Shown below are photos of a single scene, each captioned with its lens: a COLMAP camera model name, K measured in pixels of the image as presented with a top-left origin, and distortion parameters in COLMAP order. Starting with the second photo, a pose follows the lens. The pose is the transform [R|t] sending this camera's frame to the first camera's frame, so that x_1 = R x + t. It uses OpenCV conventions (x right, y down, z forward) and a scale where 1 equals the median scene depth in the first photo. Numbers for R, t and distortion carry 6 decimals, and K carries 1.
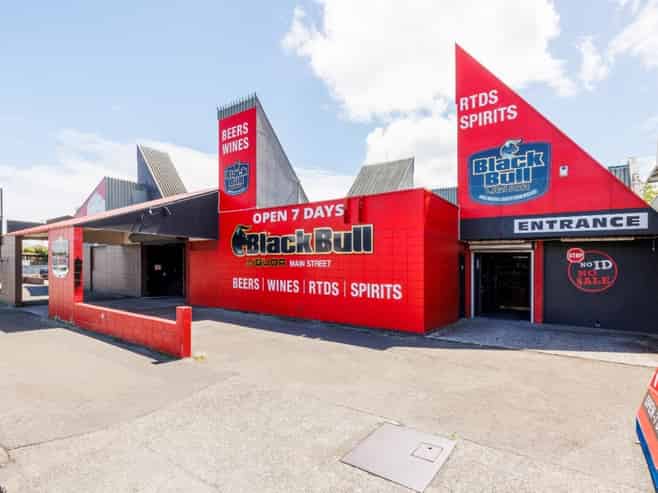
lens RADIAL K [[350.4, 0, 328.9], [0, 350.4, 249.2], [0, 0, 1]] dist [-0.002576, -0.000123]
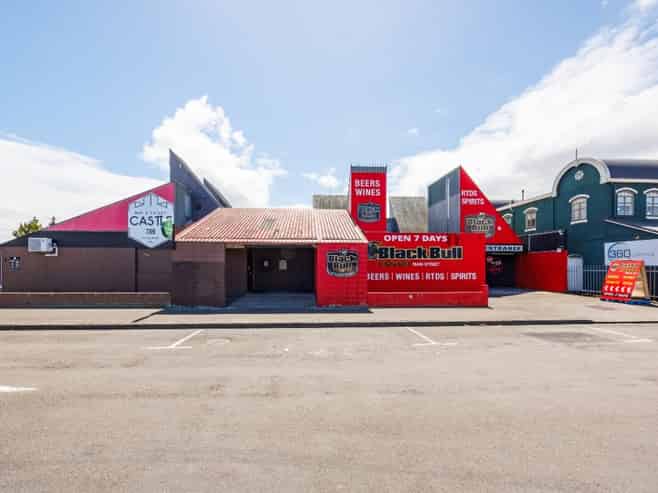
lens RADIAL K [[264.3, 0, 328.7], [0, 264.3, 250.7], [0, 0, 1]] dist [0.000208, 0.000018]
pose [[0.799138, 0.014525, 0.600973, -1.370789], [-0.019321, 0.999812, 0.001527, -0.026269], [-0.600838, -0.012831, 0.799268, 0.150886]]
